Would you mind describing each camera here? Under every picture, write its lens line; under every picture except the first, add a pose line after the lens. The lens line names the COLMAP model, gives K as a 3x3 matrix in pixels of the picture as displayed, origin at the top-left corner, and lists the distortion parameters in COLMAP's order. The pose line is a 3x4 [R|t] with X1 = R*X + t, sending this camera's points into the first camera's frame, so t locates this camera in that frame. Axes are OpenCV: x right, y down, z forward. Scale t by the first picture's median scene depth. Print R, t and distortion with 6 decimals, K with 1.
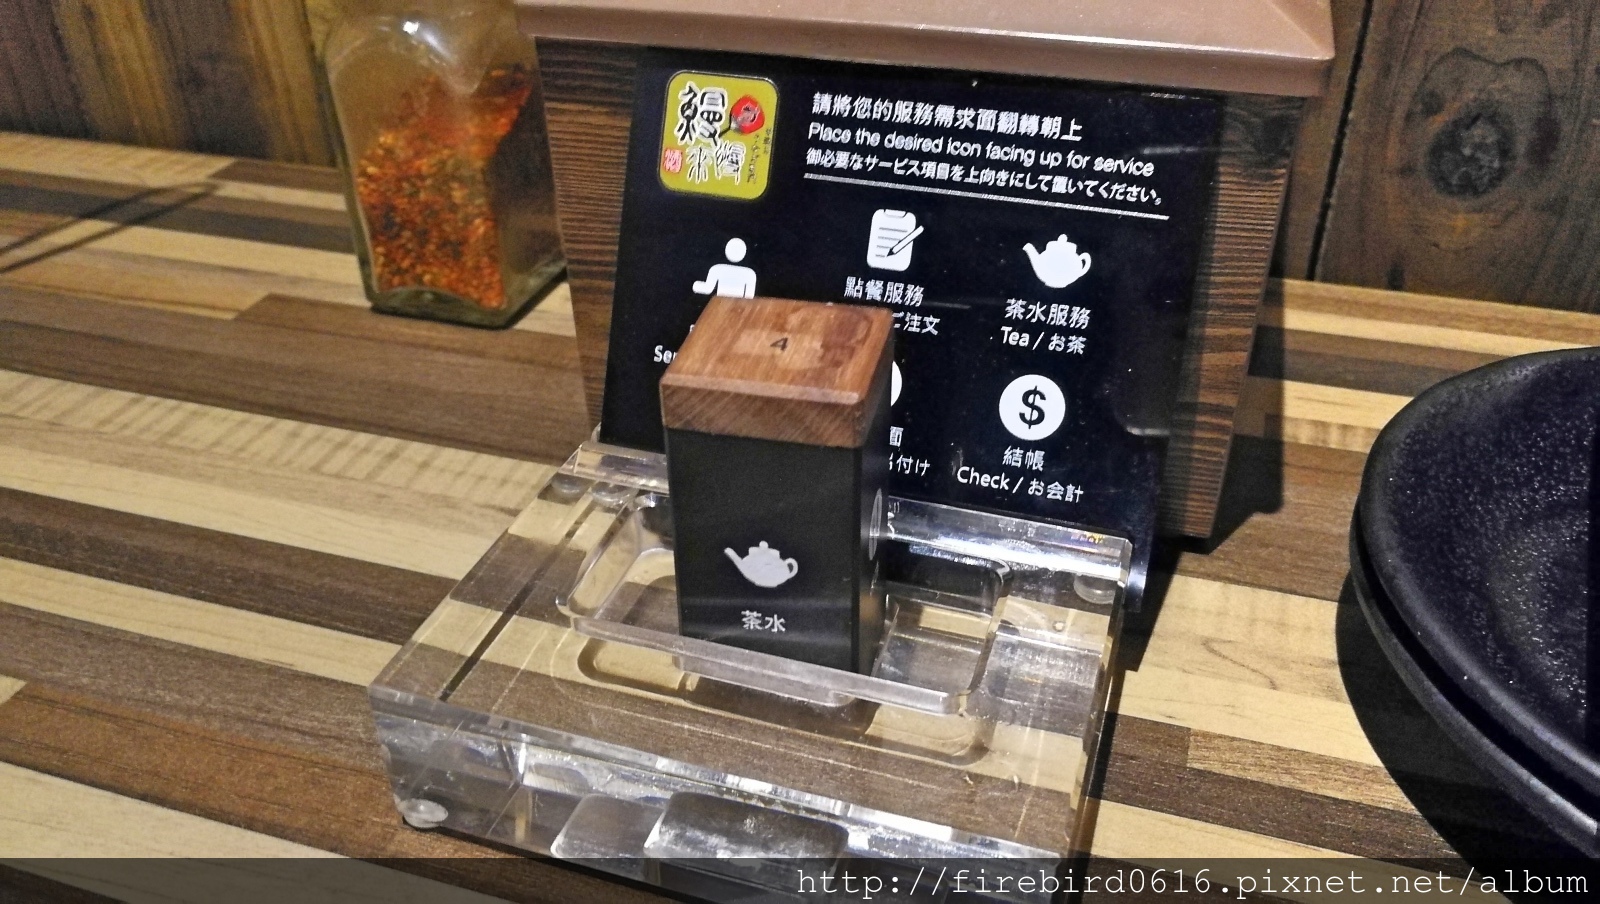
lens RADIAL K [[1289.7, 0, 800.0], [0, 1289.7, 452.0], [0, 0, 1]] dist [0.005365, -0.050599]
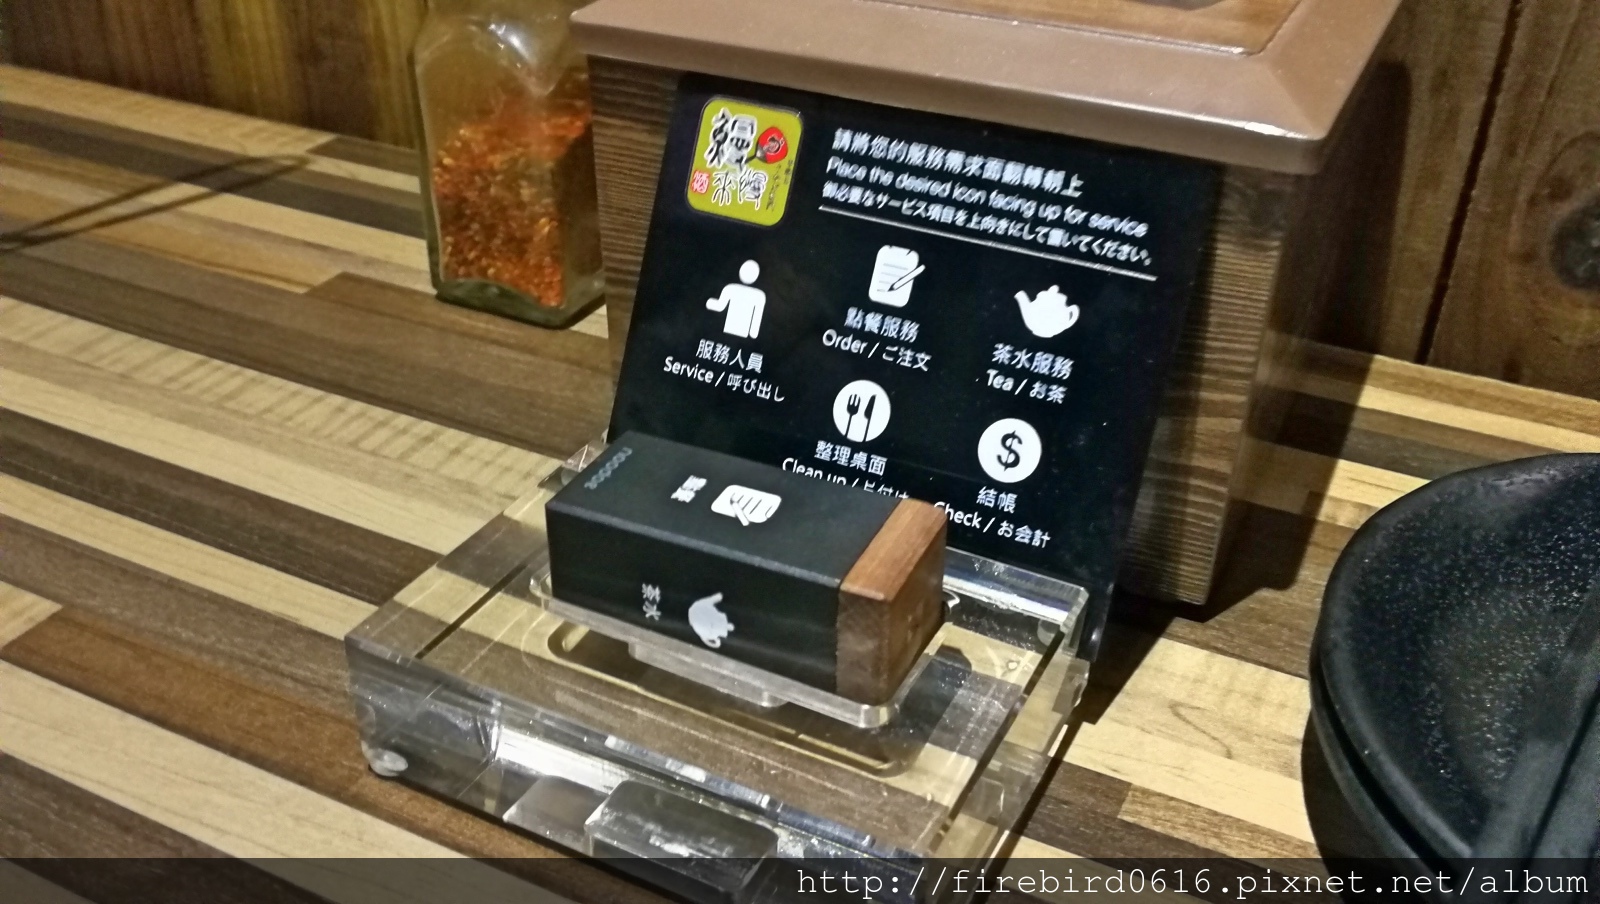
lens RADIAL K [[1487.1, 0, 802.7], [0, 1487.1, 460.1], [0, 0, 1]] dist [0.042533, -0.199664]
pose [[0.987568, 0.105318, -0.116693, 0.145050], [-0.108485, 0.993874, -0.021114, 0.014434], [0.113755, 0.033511, 0.992944, -0.177686]]
